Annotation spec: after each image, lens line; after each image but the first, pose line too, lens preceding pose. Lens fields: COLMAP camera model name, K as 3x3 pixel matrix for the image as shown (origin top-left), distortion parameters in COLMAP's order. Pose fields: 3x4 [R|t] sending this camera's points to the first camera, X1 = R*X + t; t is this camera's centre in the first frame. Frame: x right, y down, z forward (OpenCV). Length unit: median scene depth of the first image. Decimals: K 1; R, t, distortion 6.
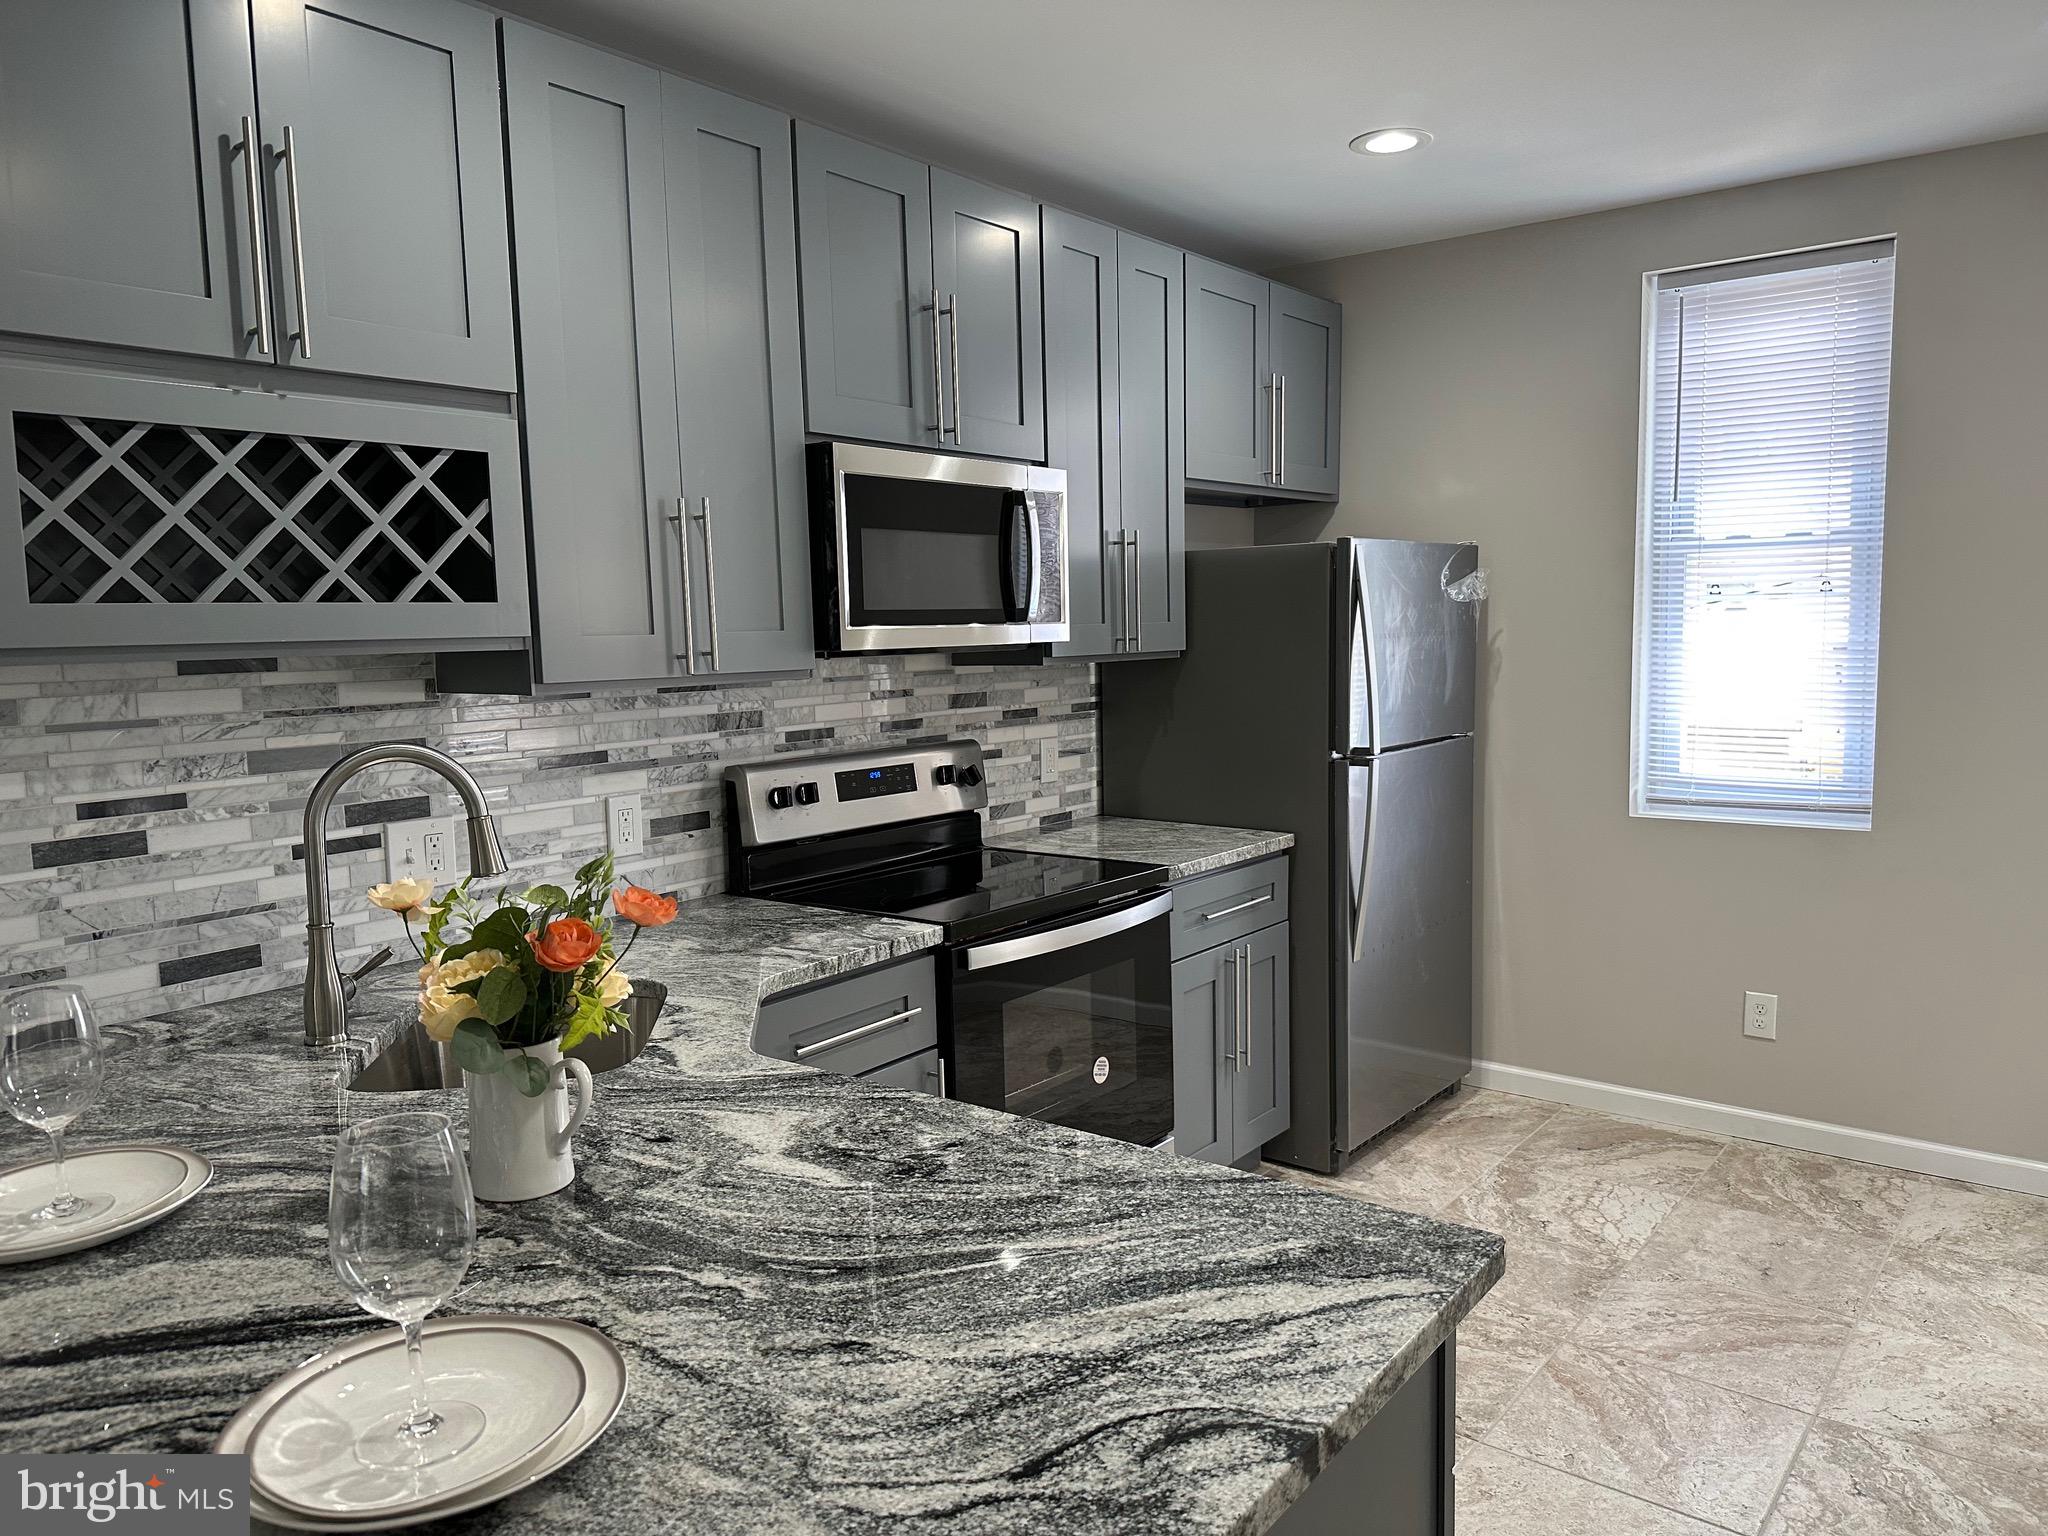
lens RADIAL K [[1446.3, 0, 1024.1], [0, 1446.3, 774.3], [0, 0, 1]] dist [0.036366, -0.045869]
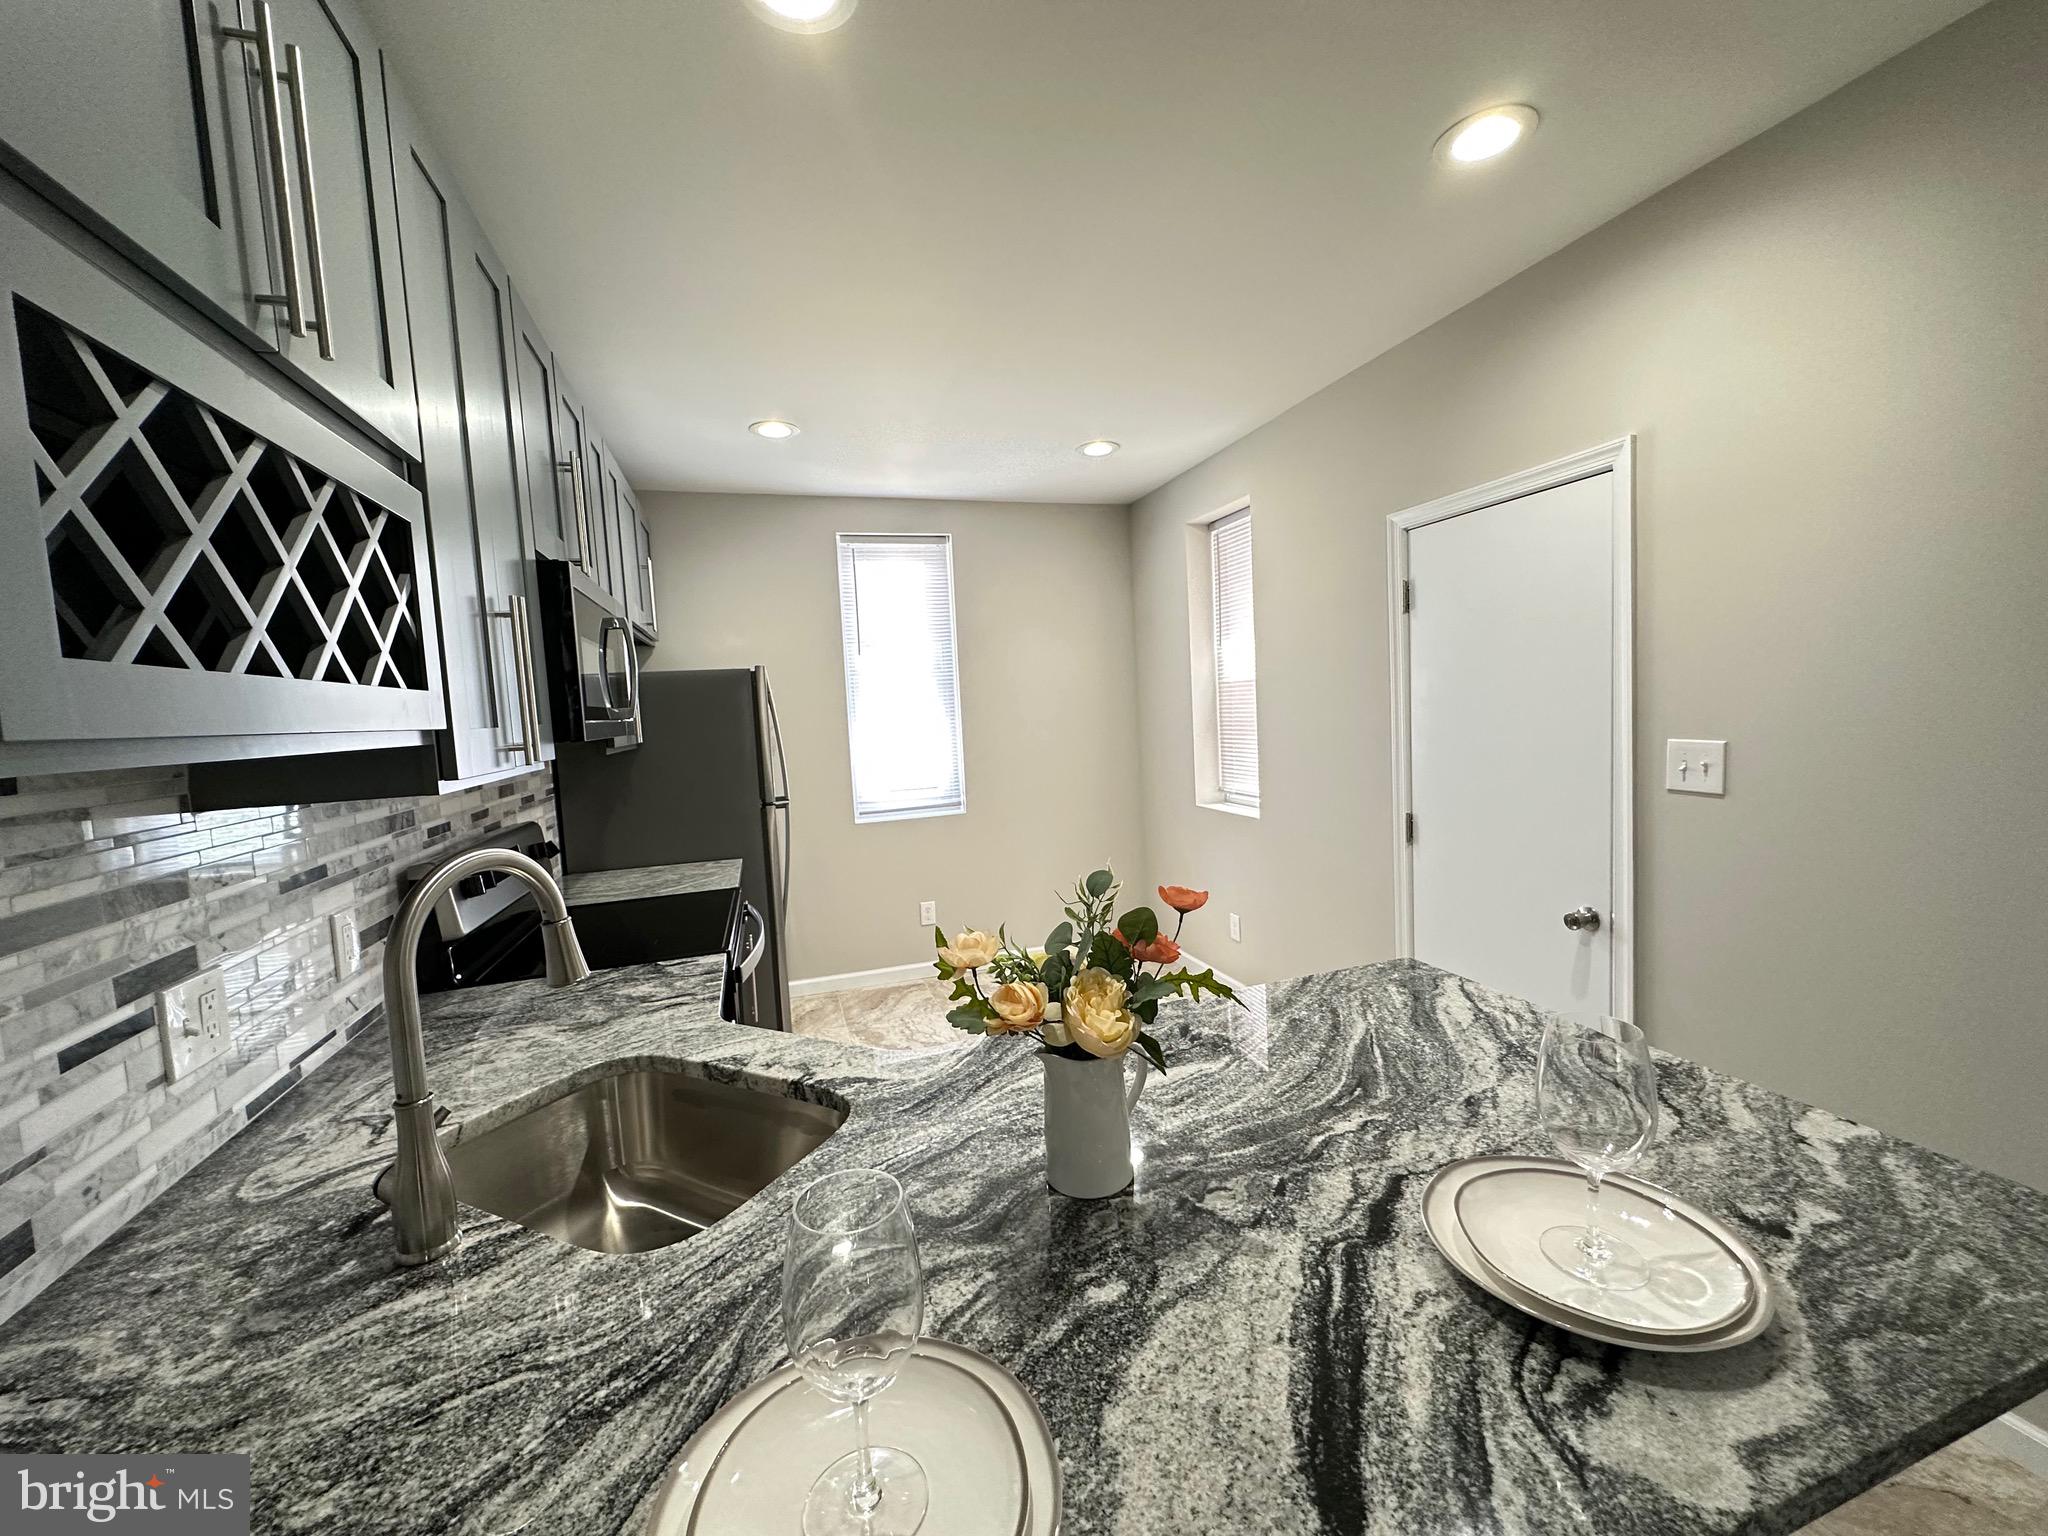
lens RADIAL K [[817.7, 0, 1025.9], [0, 817.7, 766.3], [0, 0, 1]] dist [-0.004259, 0.001272]
pose [[0.557655, -0.070083, 0.827109, -0.595662], [0.126799, 0.991927, -0.001442, -0.026578], [-0.820331, 0.105681, 0.562040, 0.442182]]
